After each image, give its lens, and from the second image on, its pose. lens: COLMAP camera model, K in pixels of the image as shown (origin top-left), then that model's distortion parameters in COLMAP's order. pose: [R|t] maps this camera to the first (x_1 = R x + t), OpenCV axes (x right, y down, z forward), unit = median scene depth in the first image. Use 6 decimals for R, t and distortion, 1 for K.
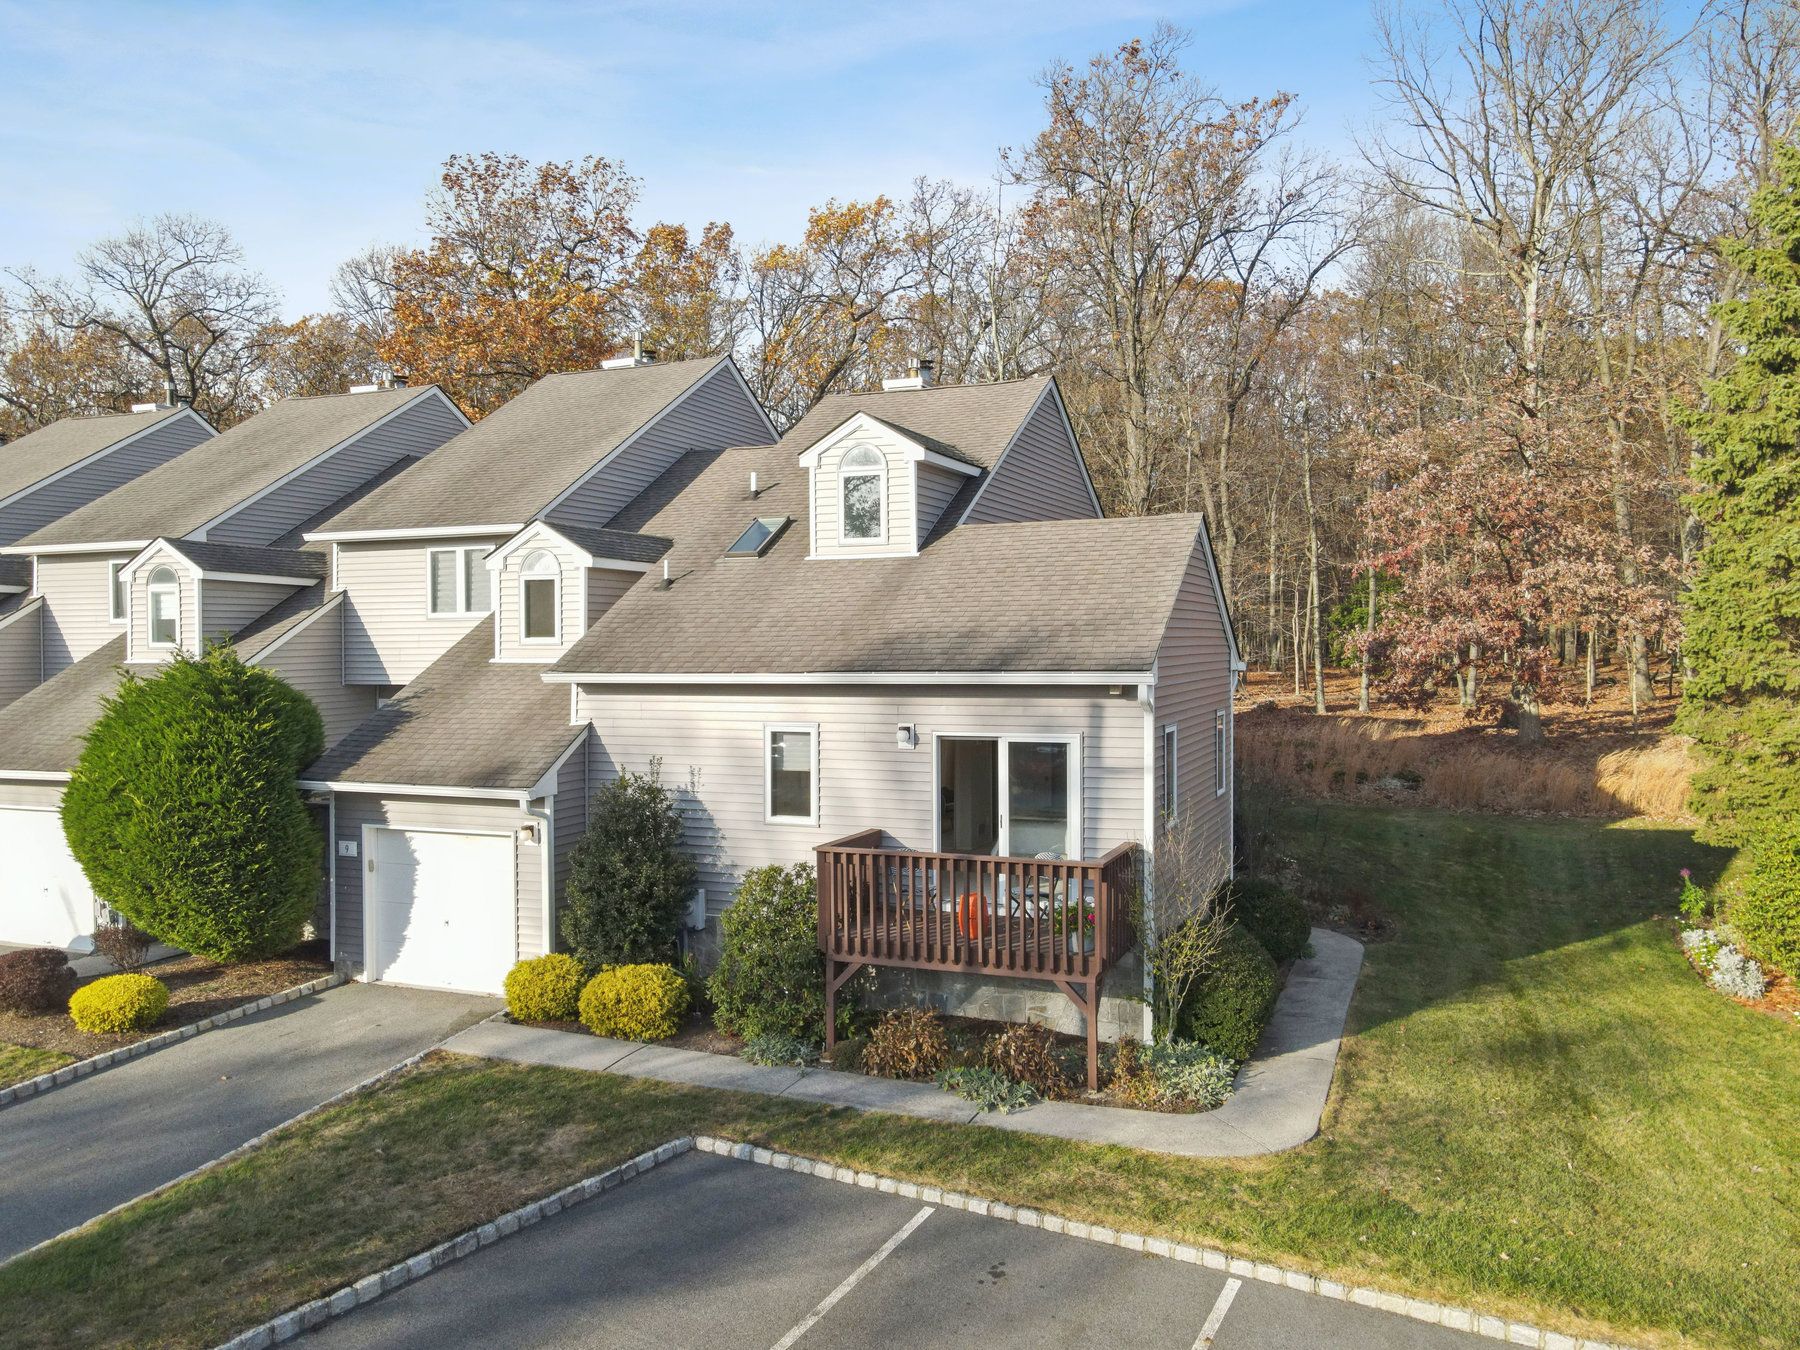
lens RADIAL K [[1267.0, 0, 900.0], [0, 1267.0, 675.0], [0, 0, 1]] dist [0.005039, 0.001688]
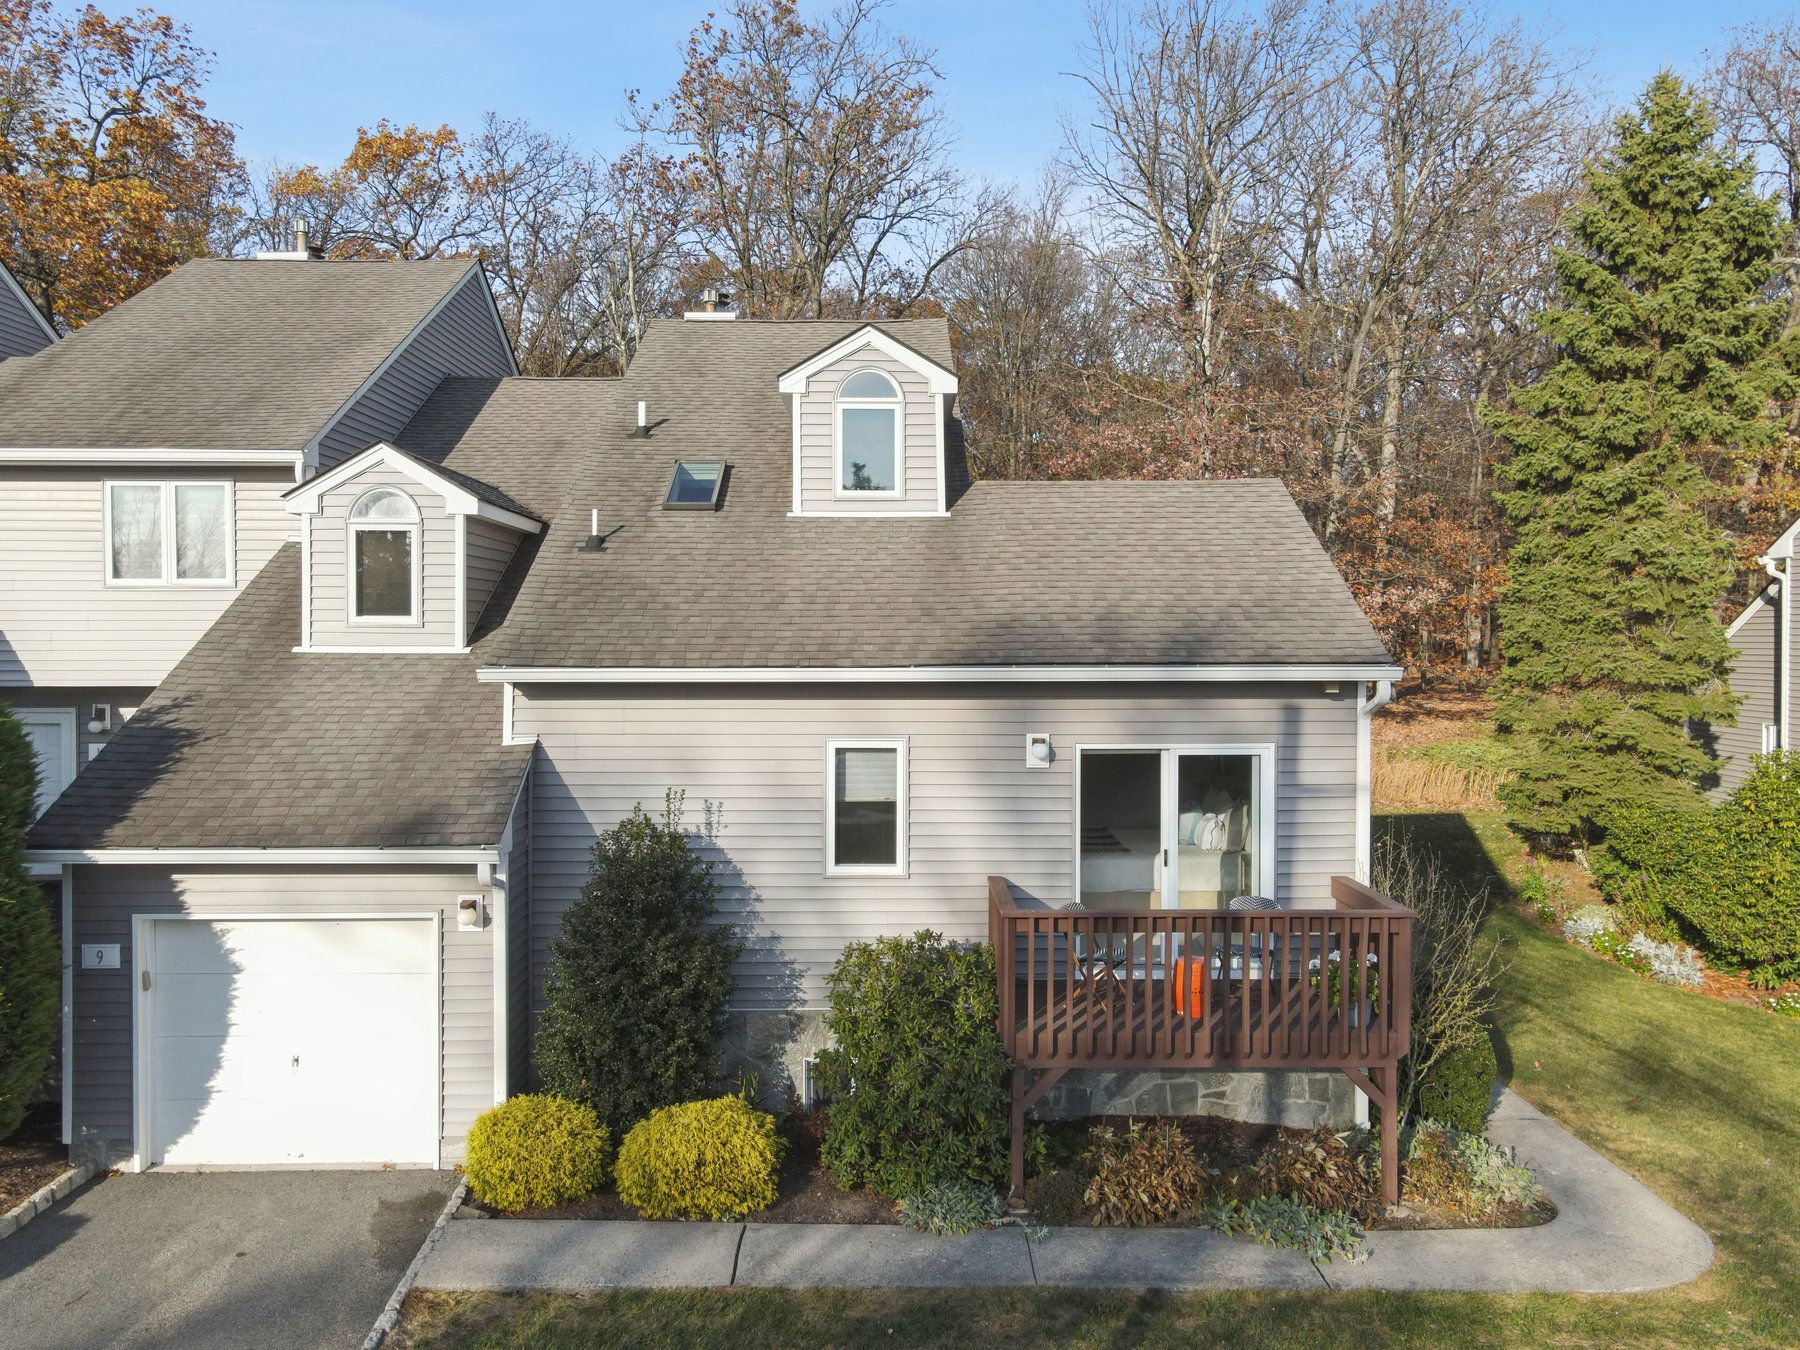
lens RADIAL K [[1288.0, 0, 898.1], [0, 1288.0, 666.3], [0, 0, 1]] dist [0.019469, -0.004965]
pose [[0.928839, -0.001508, 0.370480, -0.336253], [0.002380, 0.999995, -0.001898, -0.000693], [-0.370475, 0.002645, 0.928839, 0.300686]]
